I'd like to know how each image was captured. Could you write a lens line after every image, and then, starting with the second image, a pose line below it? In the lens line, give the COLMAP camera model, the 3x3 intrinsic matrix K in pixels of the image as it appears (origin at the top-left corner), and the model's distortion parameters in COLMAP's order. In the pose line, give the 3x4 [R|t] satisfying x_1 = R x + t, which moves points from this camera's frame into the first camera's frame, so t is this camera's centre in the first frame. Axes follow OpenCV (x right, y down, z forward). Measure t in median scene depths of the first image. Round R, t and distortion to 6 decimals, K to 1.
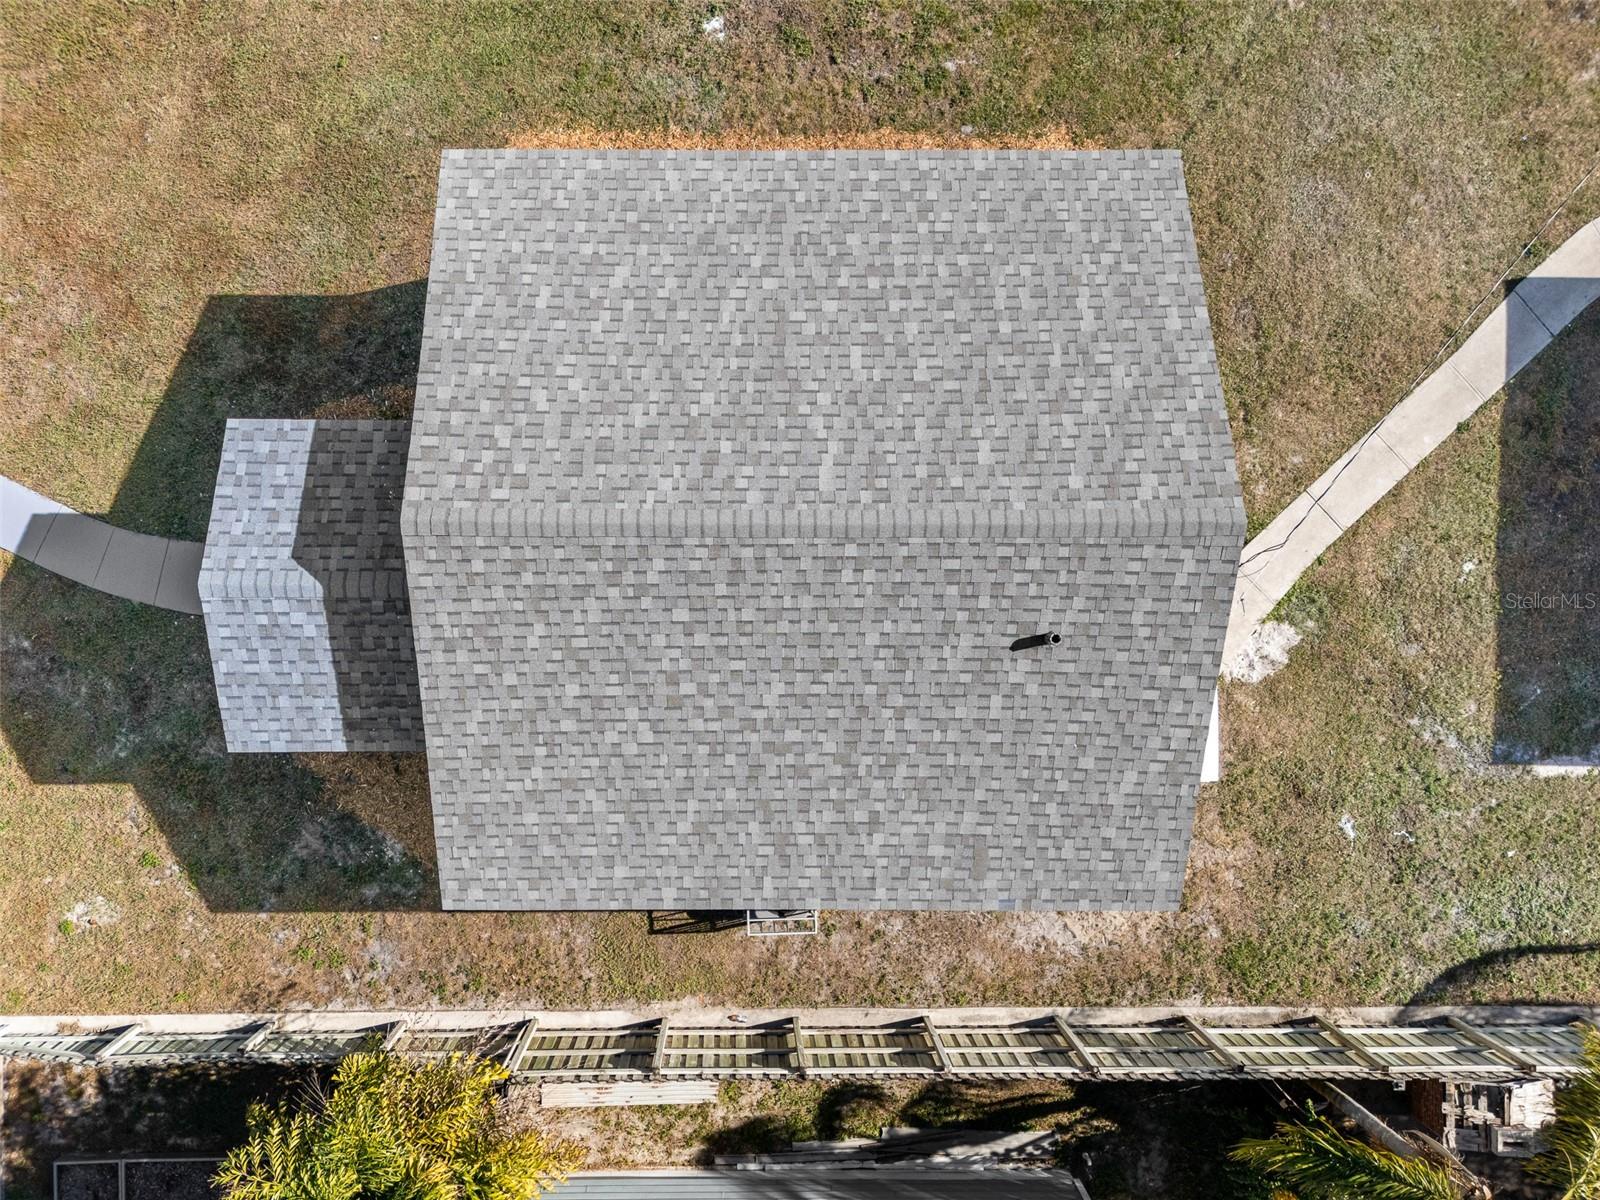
lens RADIAL K [[1104.4, 0, 791.1], [0, 1104.4, 590.4], [0, 0, 1]] dist [0.020299, -0.007226]
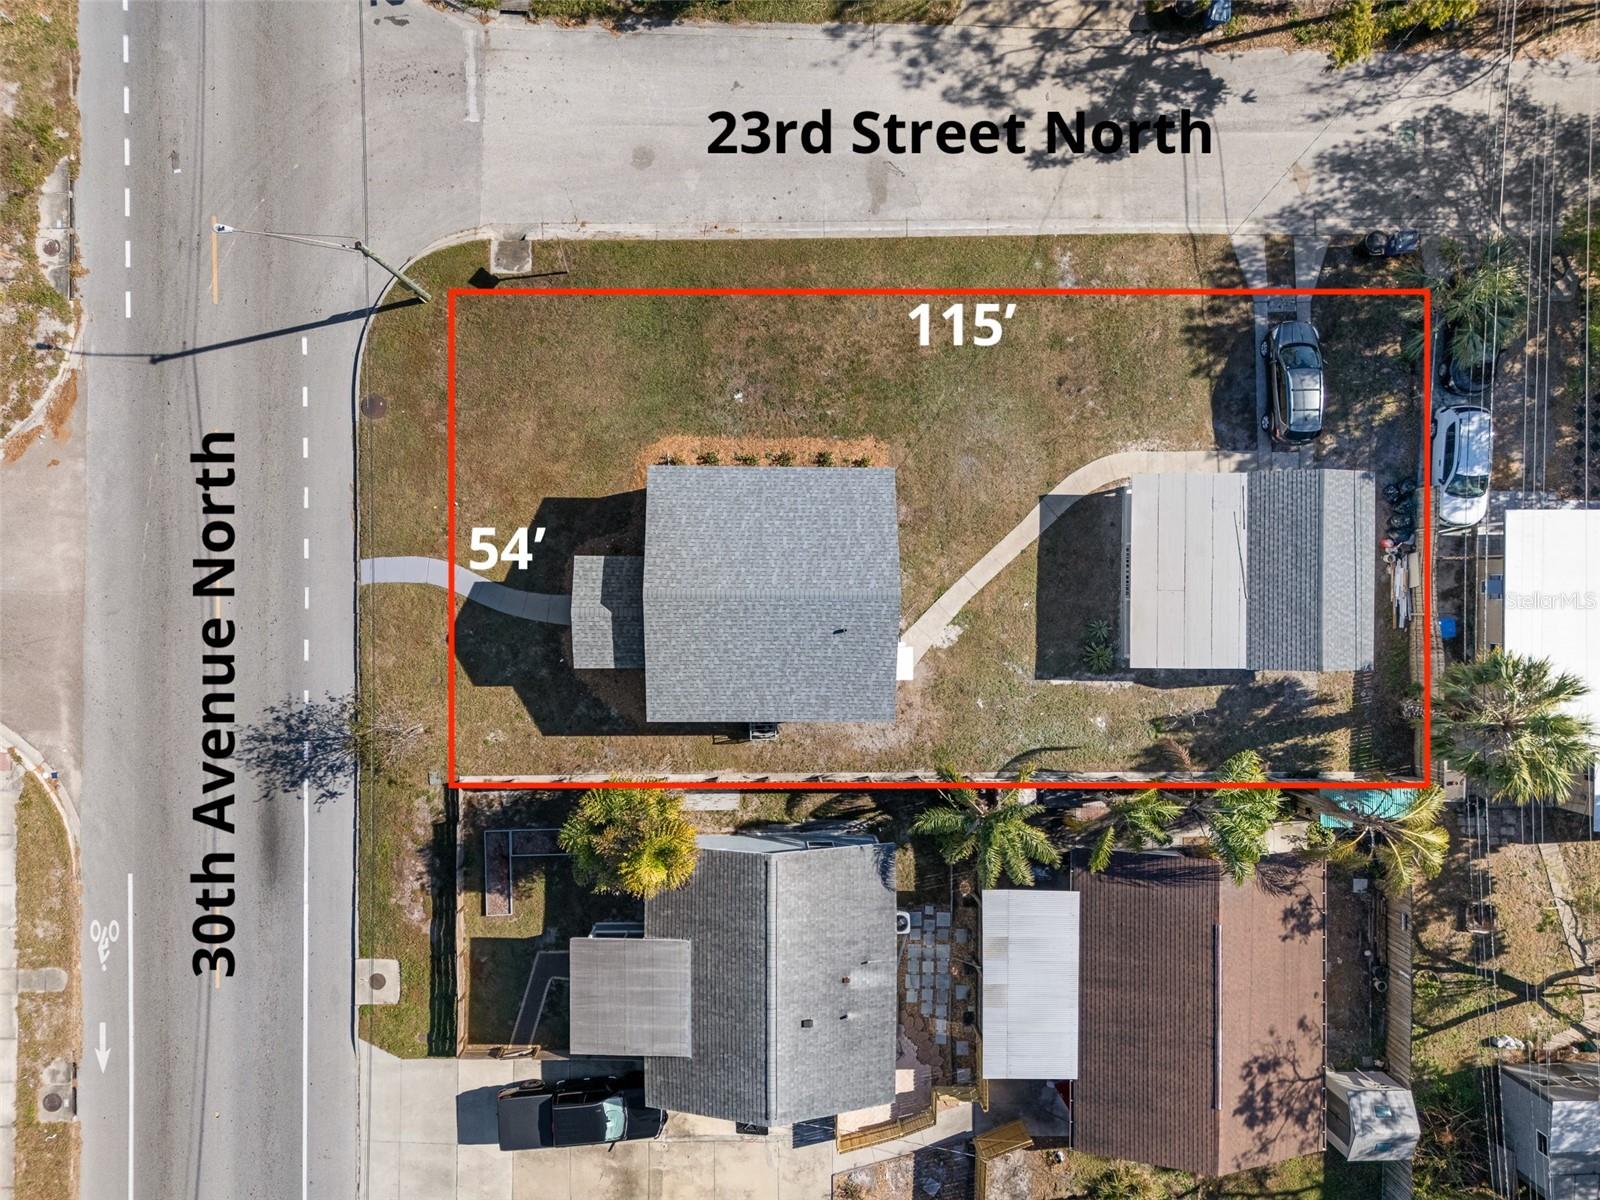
lens RADIAL K [[1104.4, 0, 813.6], [0, 1104.4, 608.5], [0, 0, 1]] dist [0.020299, -0.007226]
pose [[0.999972, 0.003335, 0.006653, 0.091025], [-0.003441, 0.999868, 0.015909, -0.051574], [-0.006599, -0.015932, 0.999851, -1.608963]]
